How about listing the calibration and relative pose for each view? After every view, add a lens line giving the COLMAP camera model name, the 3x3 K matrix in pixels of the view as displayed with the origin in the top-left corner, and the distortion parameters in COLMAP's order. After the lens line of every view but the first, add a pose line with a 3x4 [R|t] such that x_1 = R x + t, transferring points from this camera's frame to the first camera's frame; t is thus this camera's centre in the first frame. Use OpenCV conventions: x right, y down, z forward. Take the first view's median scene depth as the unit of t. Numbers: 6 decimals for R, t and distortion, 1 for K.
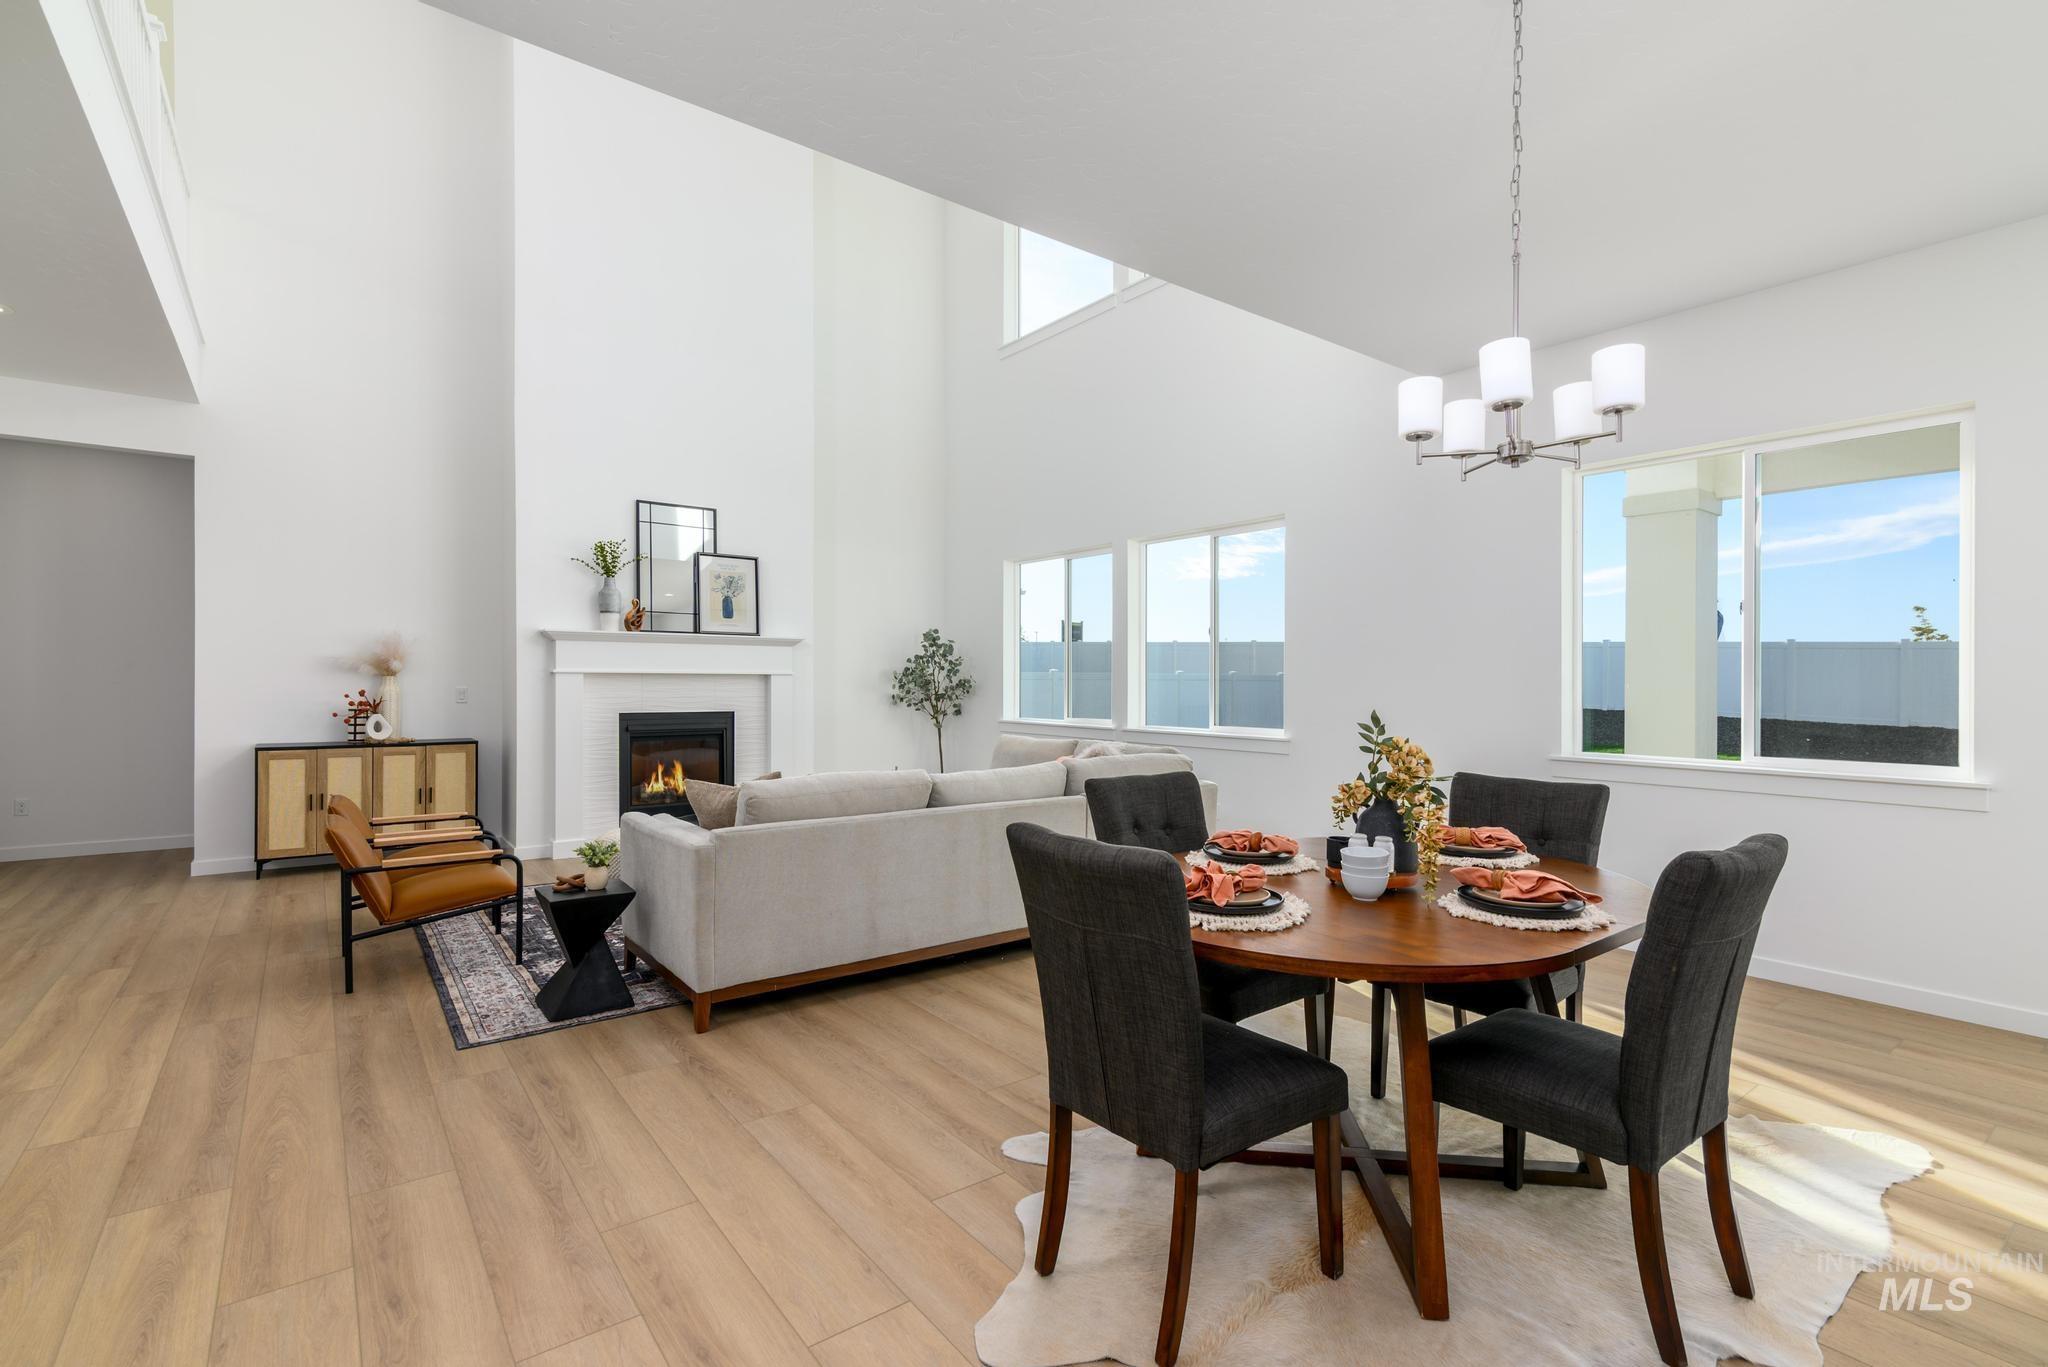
lens RADIAL K [[940.0, 0, 1044.8], [0, 940.0, 652.2], [0, 0, 1]] dist [0.002020, 0.000006]
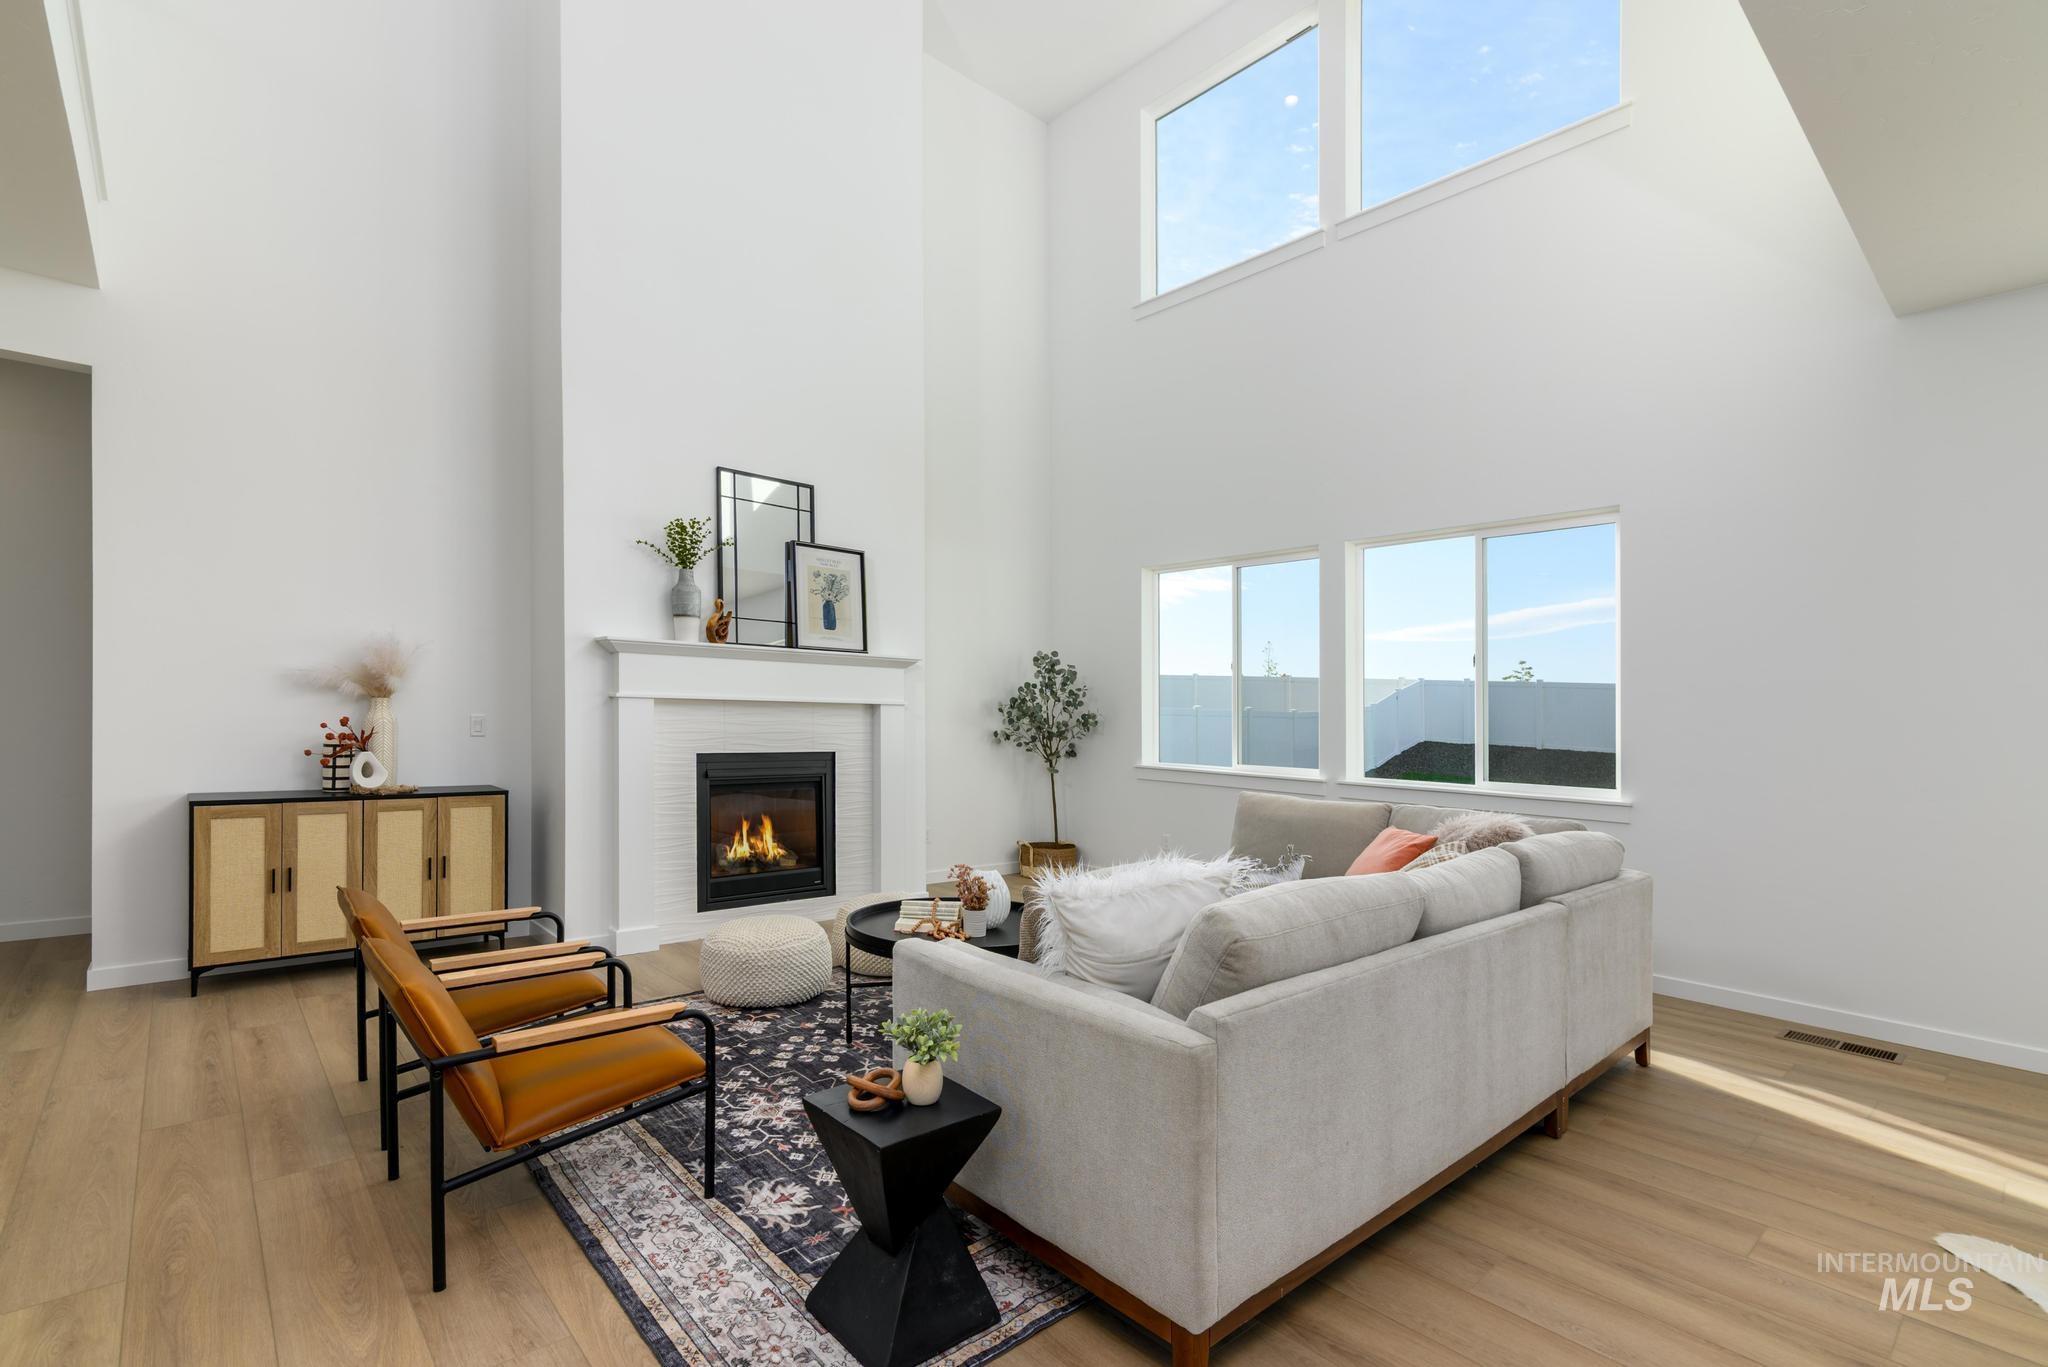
lens RADIAL K [[937.9, 0, 1029.4], [0, 937.9, 704.7], [0, 0, 1]] dist [0.000738, 0.000283]
pose [[0.997211, 0.018830, 0.072217, -0.256307], [-0.020581, 0.999510, 0.023587, 0.003836], [-0.071737, -0.025008, 0.997110, 0.256520]]
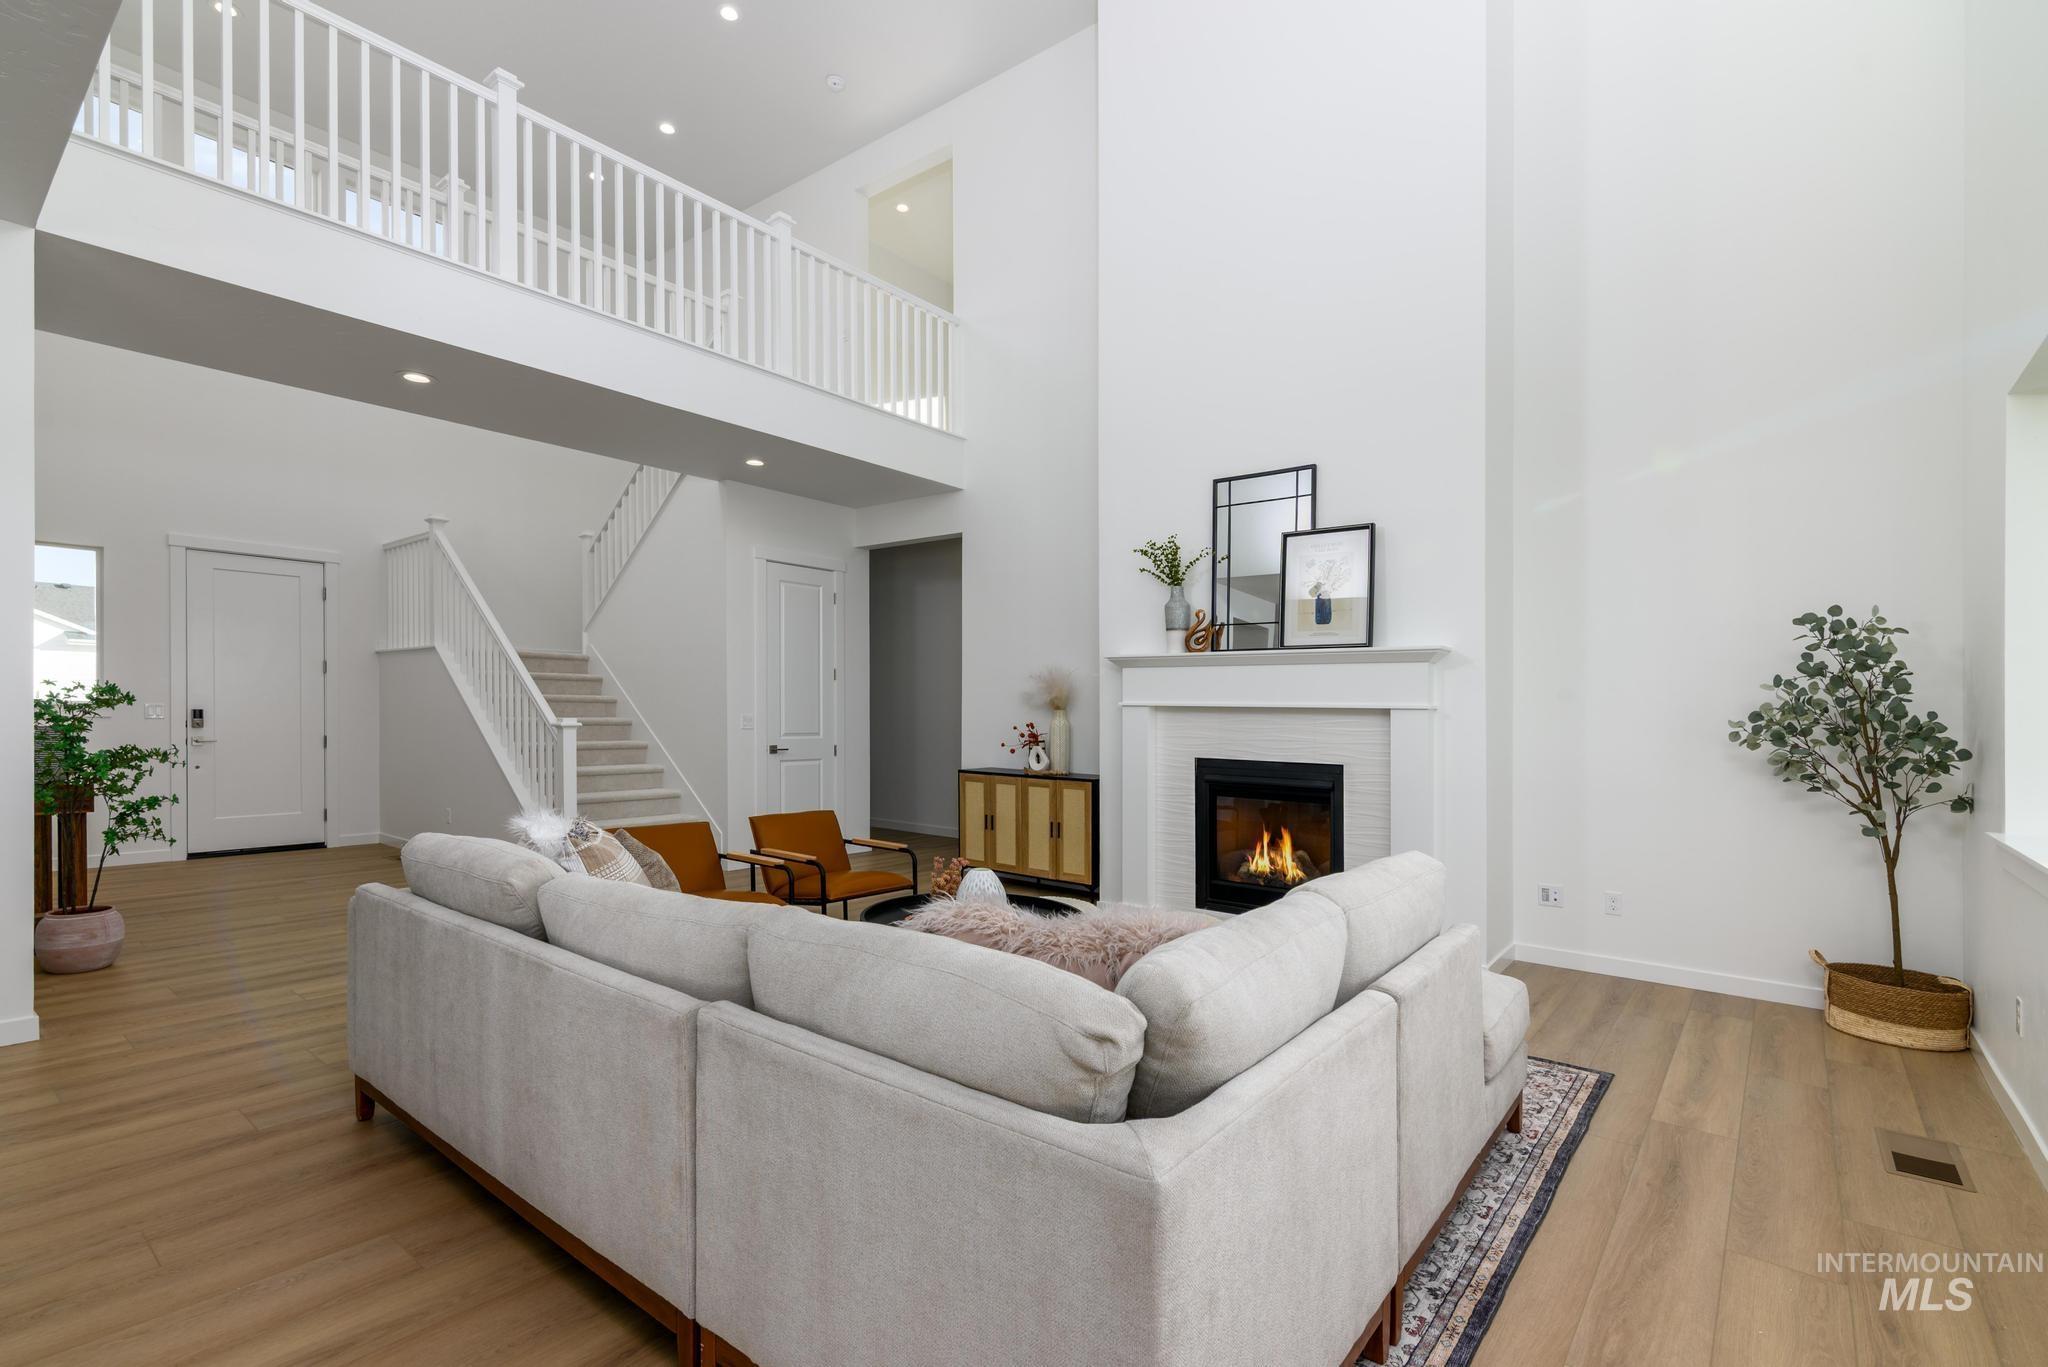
lens RADIAL K [[962.6, 0, 1014.5], [0, 962.6, 713.9], [0, 0, 1]] dist [-0.000029, -0.000261]
pose [[0.224597, 0.000326, -0.974452, 0.306749], [0.012517, 0.999916, 0.003219, 0.025188], [0.974371, -0.012920, 0.224574, 0.705871]]
